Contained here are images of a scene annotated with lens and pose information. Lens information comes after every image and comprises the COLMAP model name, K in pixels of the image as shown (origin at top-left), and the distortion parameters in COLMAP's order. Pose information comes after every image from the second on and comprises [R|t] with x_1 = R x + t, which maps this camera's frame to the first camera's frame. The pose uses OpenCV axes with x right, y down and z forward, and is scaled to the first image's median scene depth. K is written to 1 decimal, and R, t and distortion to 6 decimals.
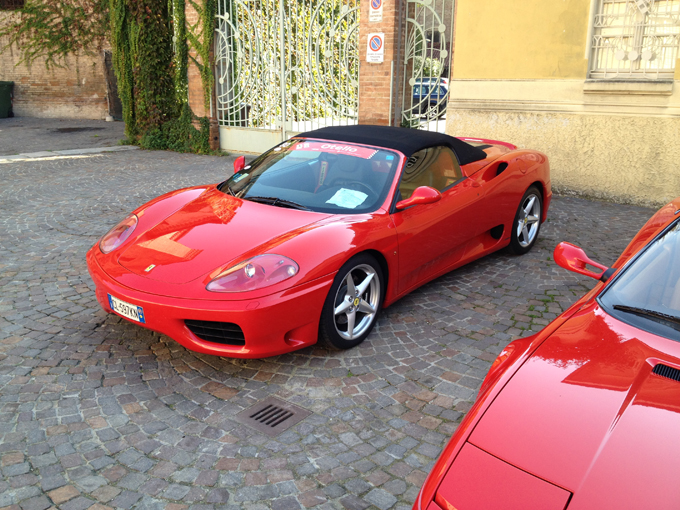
lens RADIAL K [[702.5, 0, 340.0], [0, 702.5, 255.0], [0, 0, 1]] dist [0.118707, -0.207746]
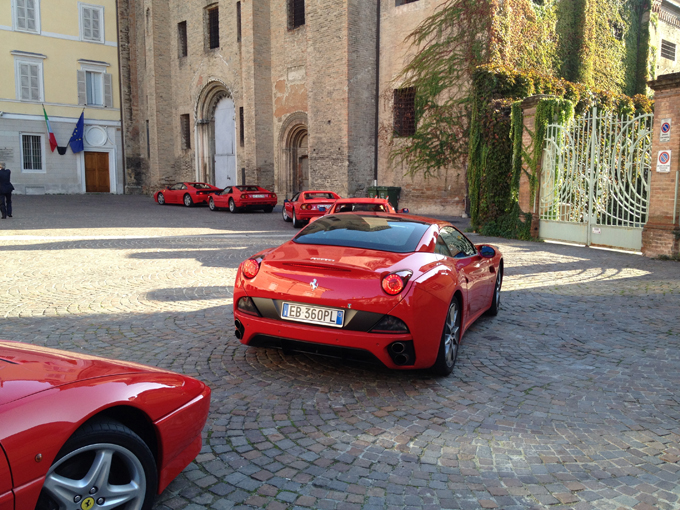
lens RADIAL K [[702.5, 0, 340.0], [0, 702.5, 255.0], [0, 0, 1]] dist [0.118707, -0.207746]
pose [[0.875087, 0.058180, -0.480456, 0.132908], [-0.128793, 0.984945, -0.115309, 0.076106], [0.466514, 0.162785, 0.869405, -0.282737]]
